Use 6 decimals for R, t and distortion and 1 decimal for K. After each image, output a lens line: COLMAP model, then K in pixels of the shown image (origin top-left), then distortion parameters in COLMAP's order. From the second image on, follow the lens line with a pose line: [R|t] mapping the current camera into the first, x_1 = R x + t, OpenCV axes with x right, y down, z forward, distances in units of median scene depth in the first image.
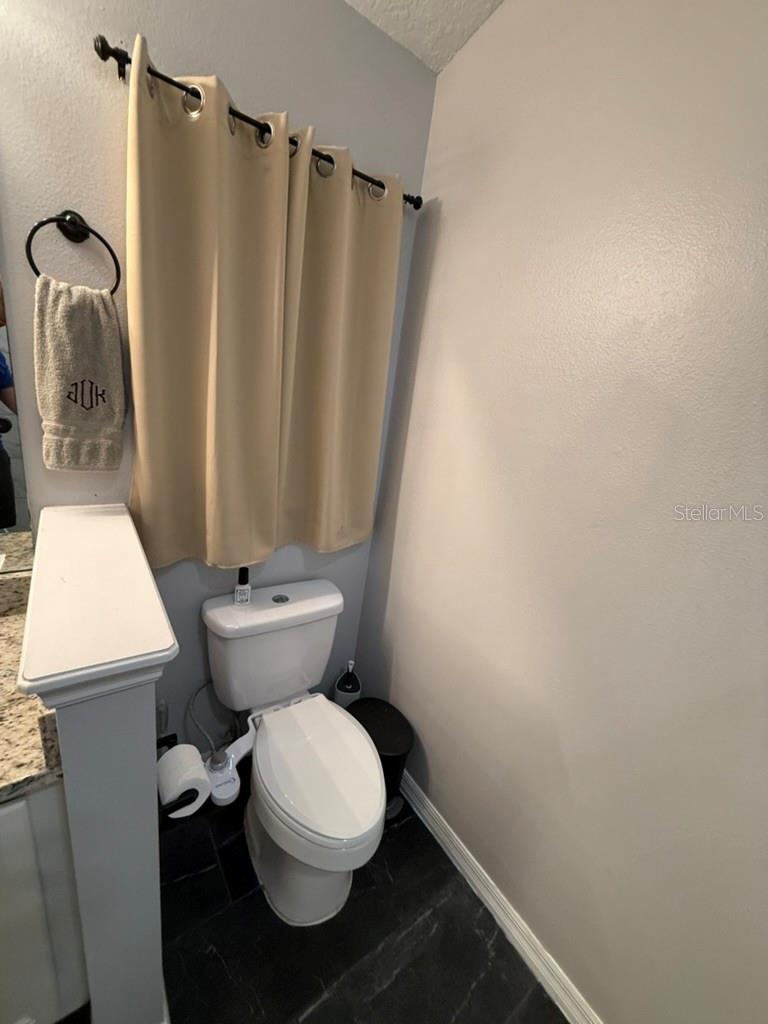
lens RADIAL K [[407.9, 0, 385.3], [0, 407.9, 509.7], [0, 0, 1]] dist [0.001015, -0.000353]
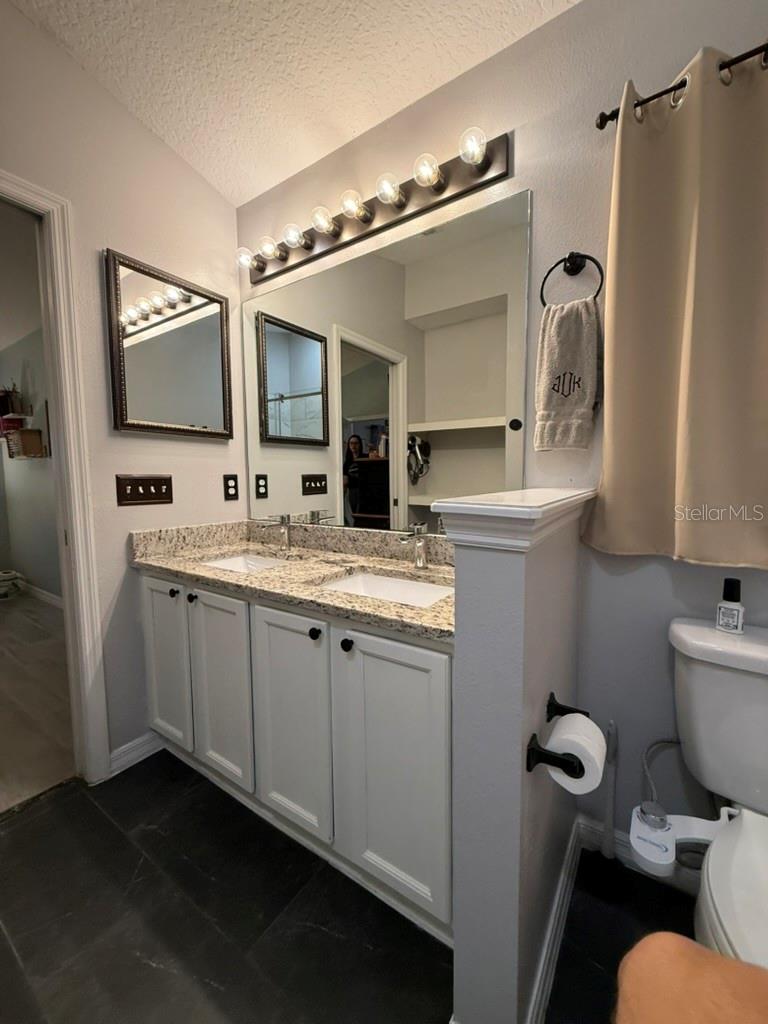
lens RADIAL K [[407.9, 0, 385.3], [0, 407.9, 509.7], [0, 0, 1]] dist [0.001015, -0.000353]
pose [[0.335358, -0.071432, -0.939379, 0.193235], [-0.221414, 0.963215, -0.152289, 0.377470], [0.915703, 0.259063, 0.307205, 0.239114]]
